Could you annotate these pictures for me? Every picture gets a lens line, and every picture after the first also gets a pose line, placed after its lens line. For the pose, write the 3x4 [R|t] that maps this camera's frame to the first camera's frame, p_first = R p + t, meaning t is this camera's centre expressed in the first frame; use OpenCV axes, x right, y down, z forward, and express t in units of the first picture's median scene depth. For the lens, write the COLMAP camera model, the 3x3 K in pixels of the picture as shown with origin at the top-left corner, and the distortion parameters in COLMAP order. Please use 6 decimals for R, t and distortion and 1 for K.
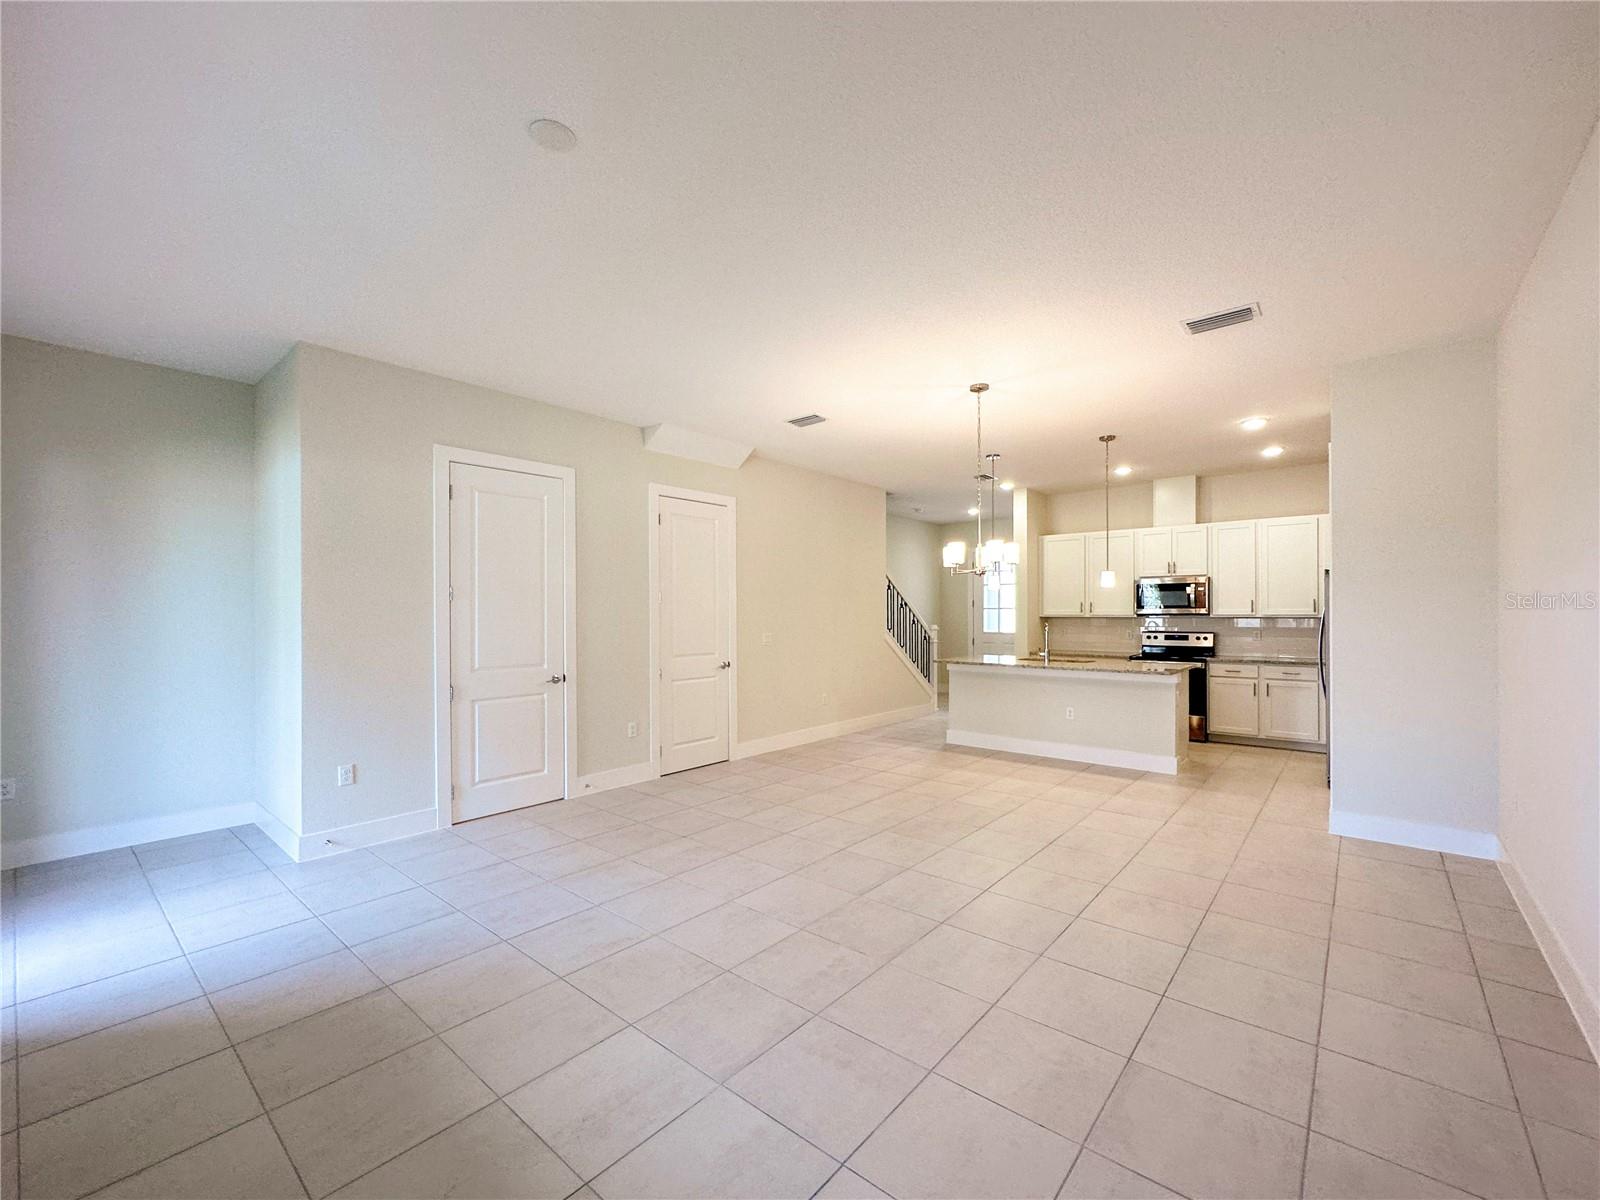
lens RADIAL K [[664.3, 0, 800.0], [0, 664.3, 600.0], [0, 0, 1]] dist [-0.000473, -0.000053]
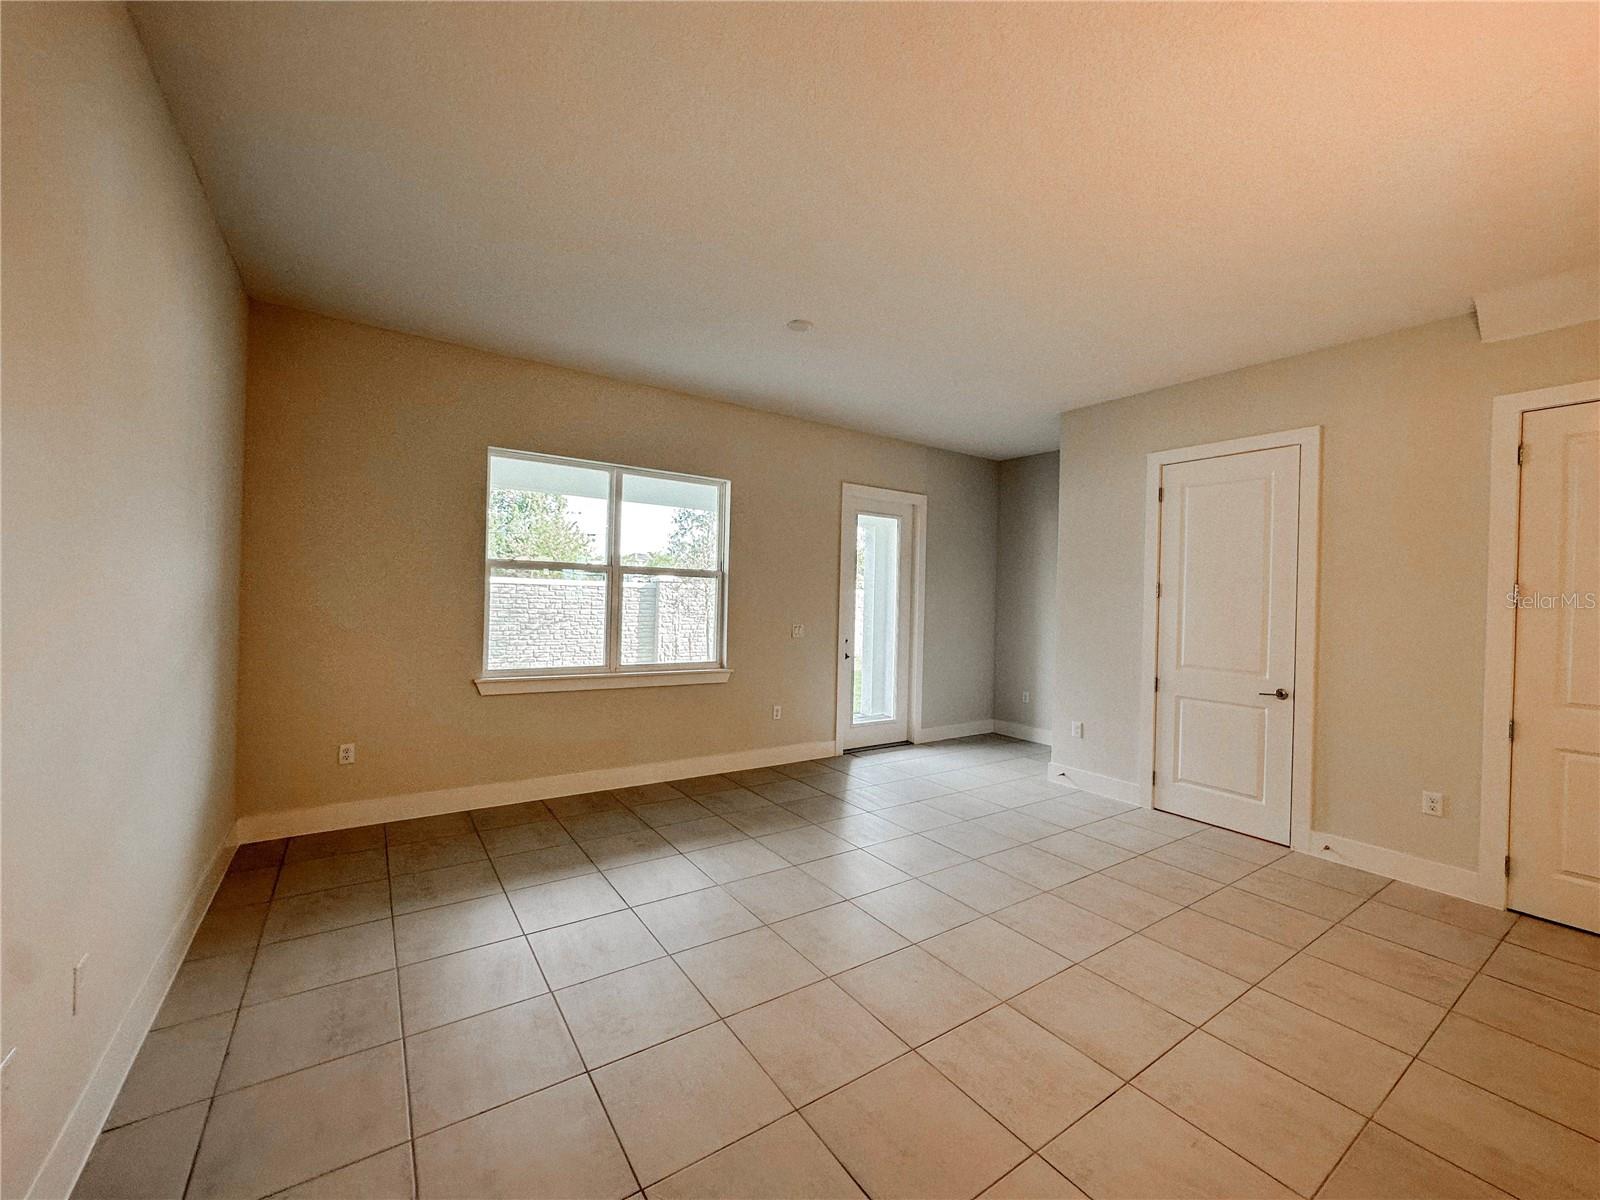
lens RADIAL K [[647.4, 0, 804.2], [0, 647.4, 588.1], [0, 0, 1]] dist [0.000090, 0.000034]
pose [[-0.259974, -0.016792, -0.965470, 0.607858], [-0.010333, 0.999840, -0.014607, 0.007914], [0.965560, 0.006178, -0.260106, 0.711147]]
